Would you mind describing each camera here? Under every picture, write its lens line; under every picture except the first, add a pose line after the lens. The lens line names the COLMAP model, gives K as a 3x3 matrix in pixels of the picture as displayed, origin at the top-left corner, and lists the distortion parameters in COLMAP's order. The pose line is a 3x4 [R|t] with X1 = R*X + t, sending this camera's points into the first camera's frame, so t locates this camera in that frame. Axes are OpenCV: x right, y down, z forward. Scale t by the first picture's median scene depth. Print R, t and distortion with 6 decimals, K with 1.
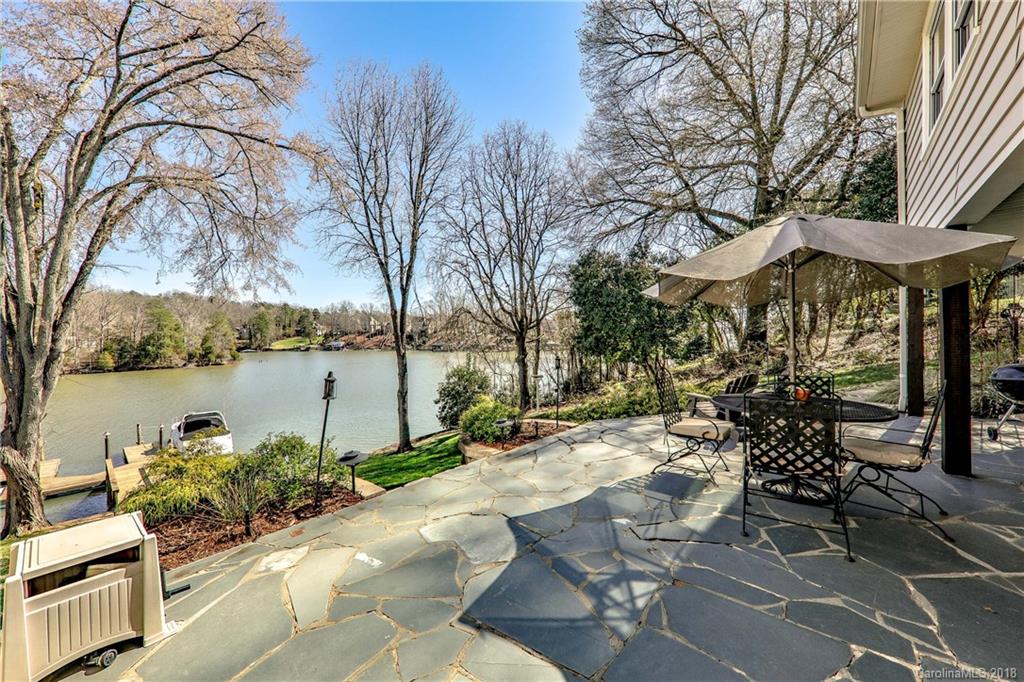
lens RADIAL K [[368.0, 0, 519.8], [0, 368.0, 342.7], [0, 0, 1]] dist [0.002224, -0.000014]
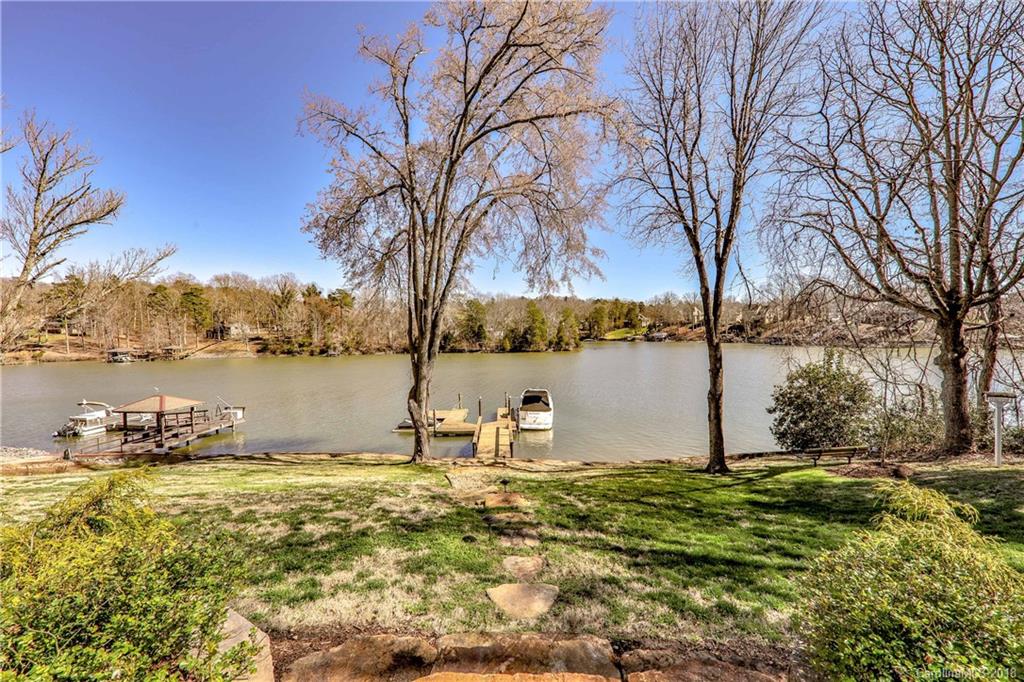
lens RADIAL K [[371.6, 0, 512.9], [0, 371.6, 340.0], [0, 0, 1]] dist [0.004094, -0.000196]
pose [[0.667903, 0.018897, -0.744008, -0.016331], [-0.007120, 0.999794, 0.019002, 0.007342], [0.744214, -0.007394, 0.667900, 0.111902]]
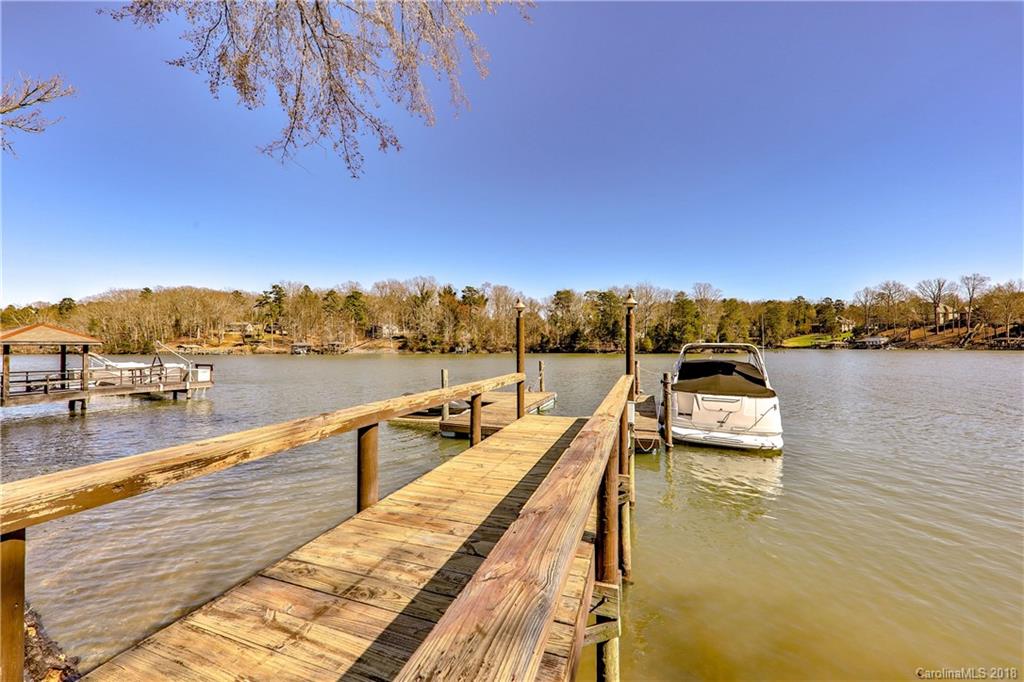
lens RADIAL K [[375.6, 0, 510.2], [0, 375.6, 343.2], [0, 0, 1]] dist [0.019467, -0.010565]
pose [[0.351788, 0.008972, -0.936037, -0.454552], [-0.014294, 0.999889, 0.004212, 0.169760], [0.935971, 0.011898, 0.351877, 0.514808]]
